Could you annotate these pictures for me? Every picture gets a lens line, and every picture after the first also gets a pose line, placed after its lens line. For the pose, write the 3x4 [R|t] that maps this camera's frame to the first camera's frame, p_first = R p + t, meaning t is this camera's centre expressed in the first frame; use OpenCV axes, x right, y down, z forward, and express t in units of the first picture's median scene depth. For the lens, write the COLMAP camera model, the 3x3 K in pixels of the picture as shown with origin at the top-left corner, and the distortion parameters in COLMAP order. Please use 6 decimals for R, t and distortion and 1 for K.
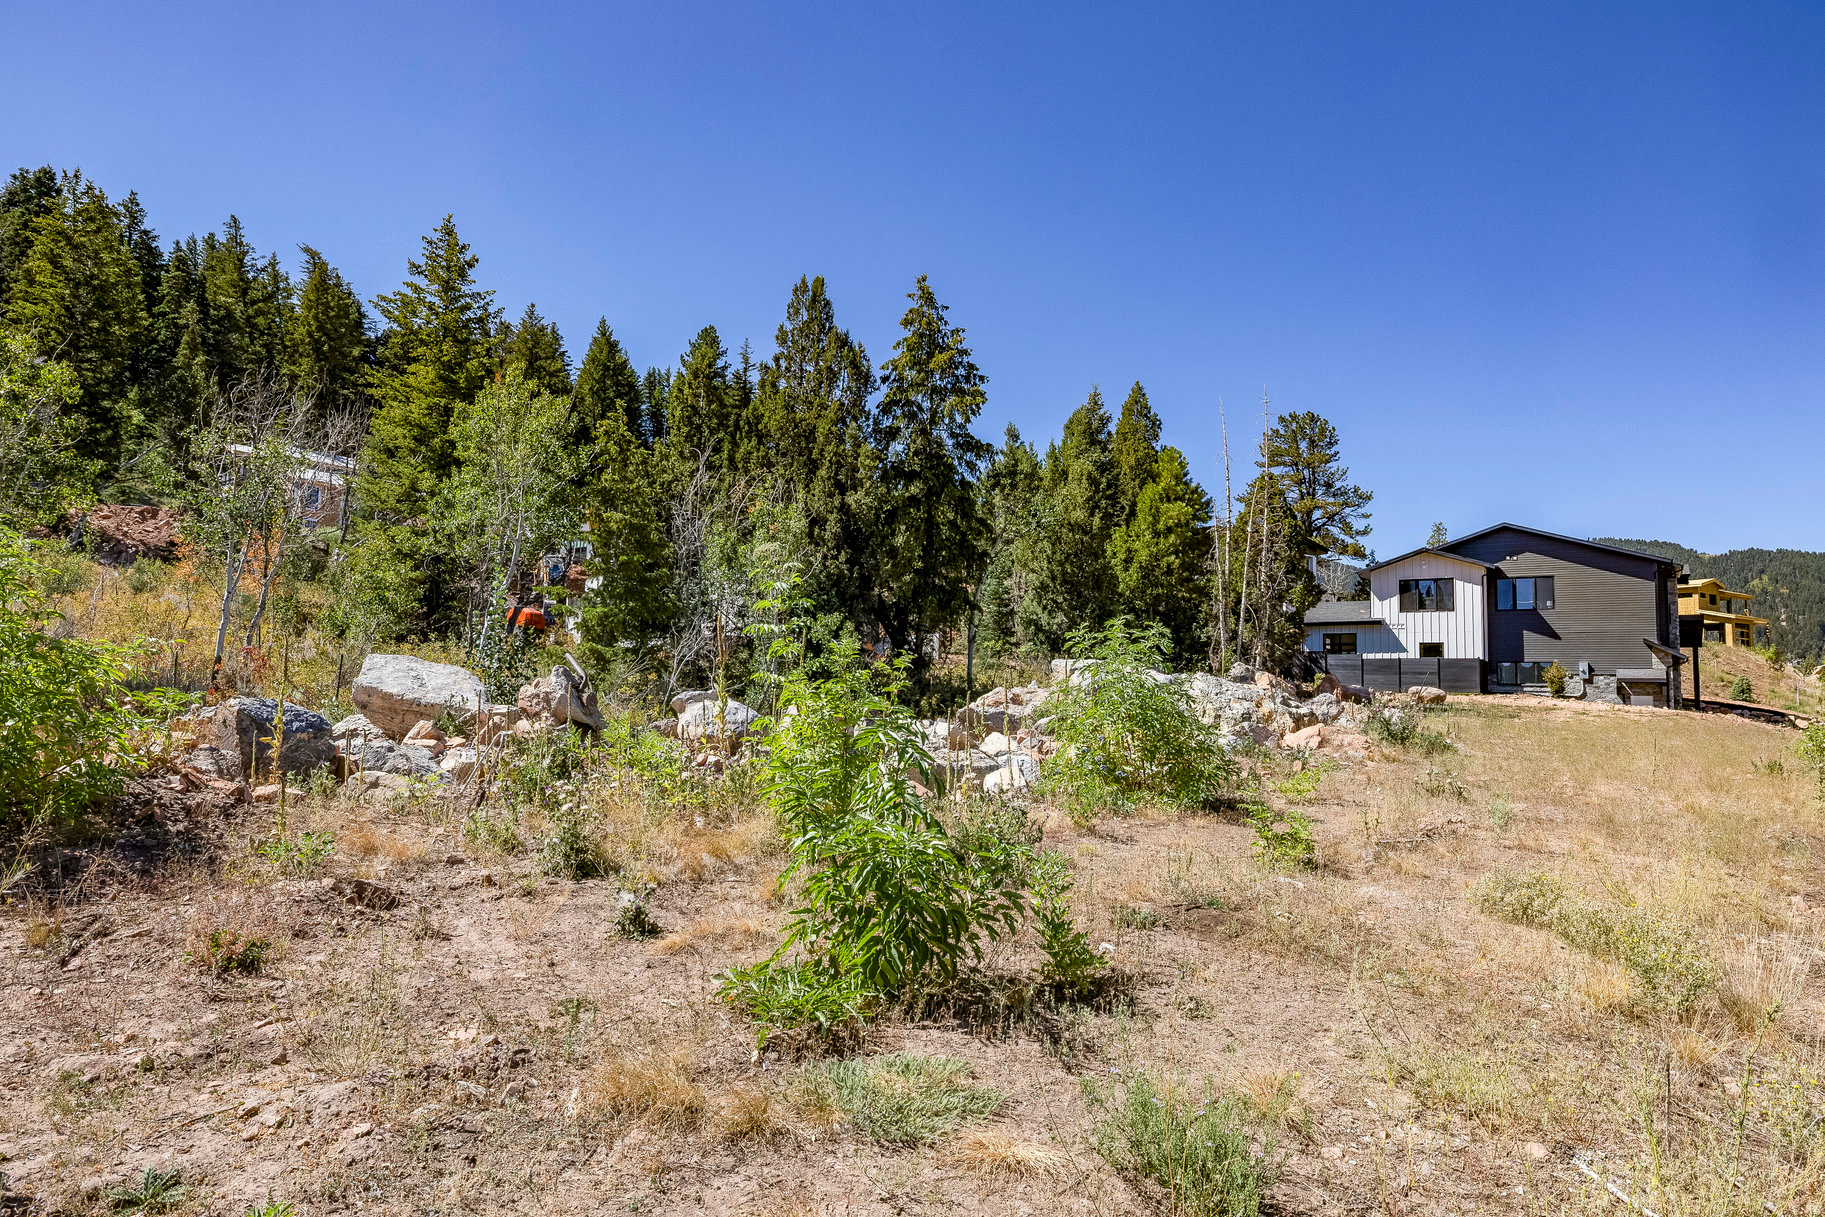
lens RADIAL K [[1063.2, 0, 912.5], [0, 1063.2, 608.5], [0, 0, 1]] dist [-0.002010, 0.001145]
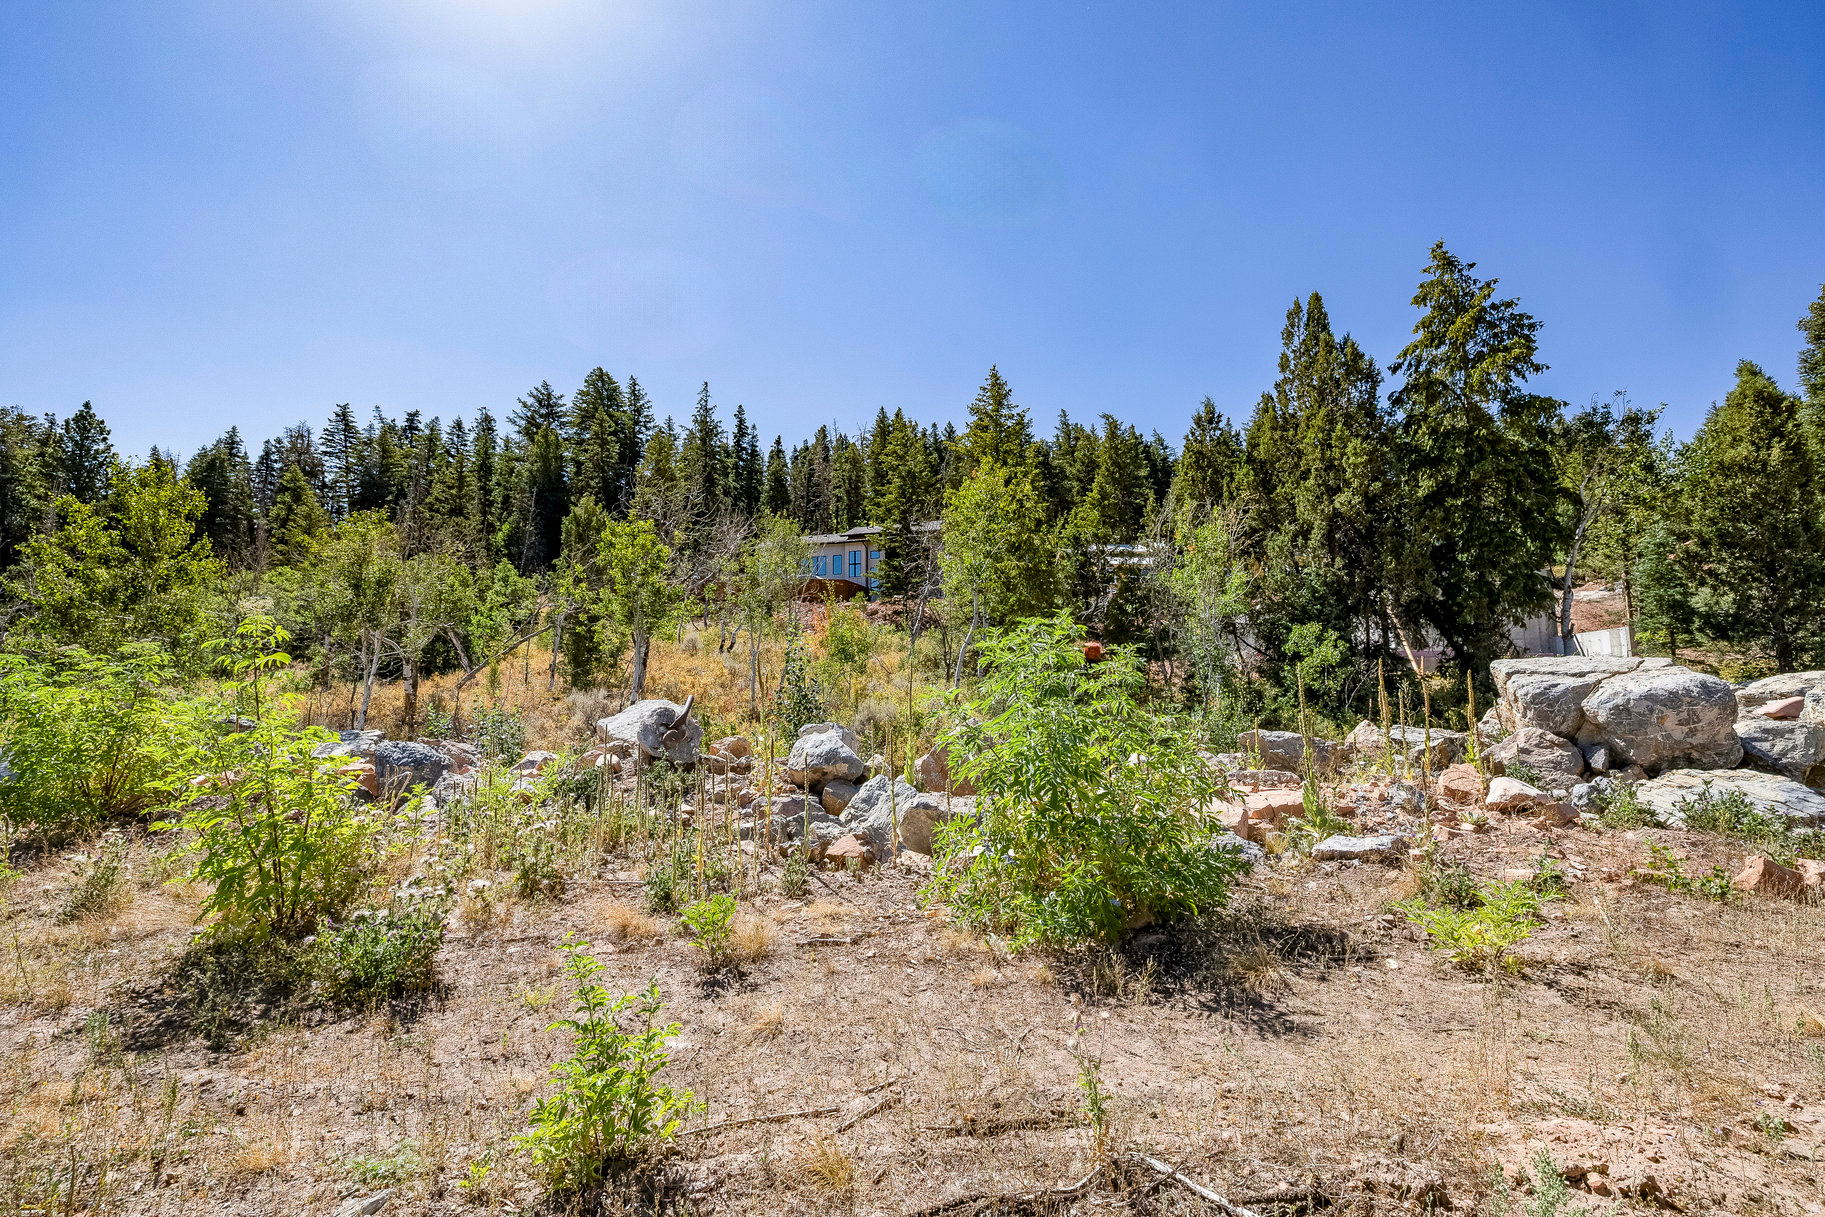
lens RADIAL K [[765.1, 0, 912.5], [0, 765.1, 608.5], [0, 0, 1]] dist [0.001275, 0.000731]
pose [[0.651630, -0.118576, -0.749212, 0.096020], [0.088516, 0.992845, -0.080149, 0.006874], [0.753355, -0.014089, 0.657463, 0.122751]]
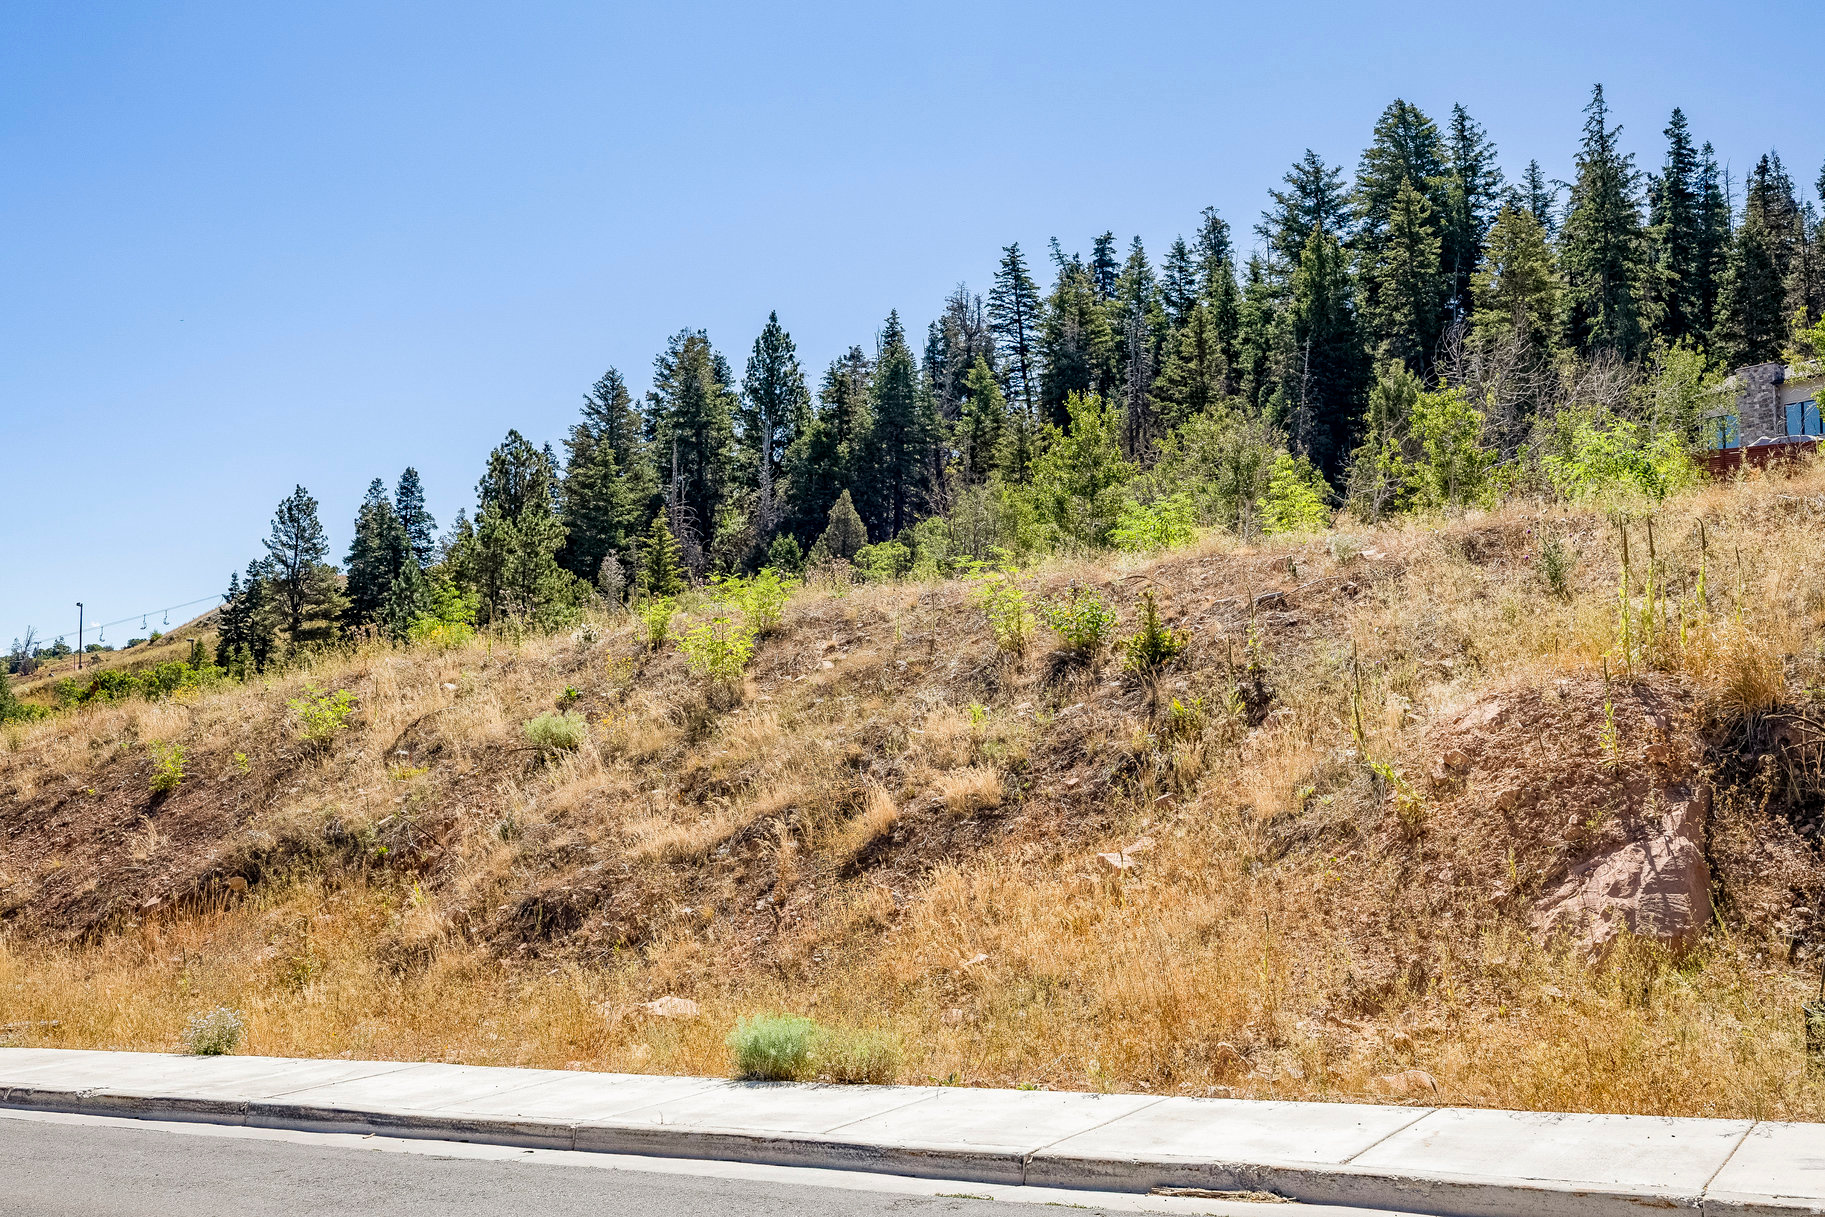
lens RADIAL K [[1693.3, 0, 912.5], [0, 1693.3, 608.5], [0, 0, 1]] dist [-0.005287, 0.017394]
pose [[0.024468, -0.112002, -0.993407, 0.463743], [0.077880, 0.990898, -0.109801, 0.083926], [0.996662, -0.074680, 0.032968, -0.002590]]
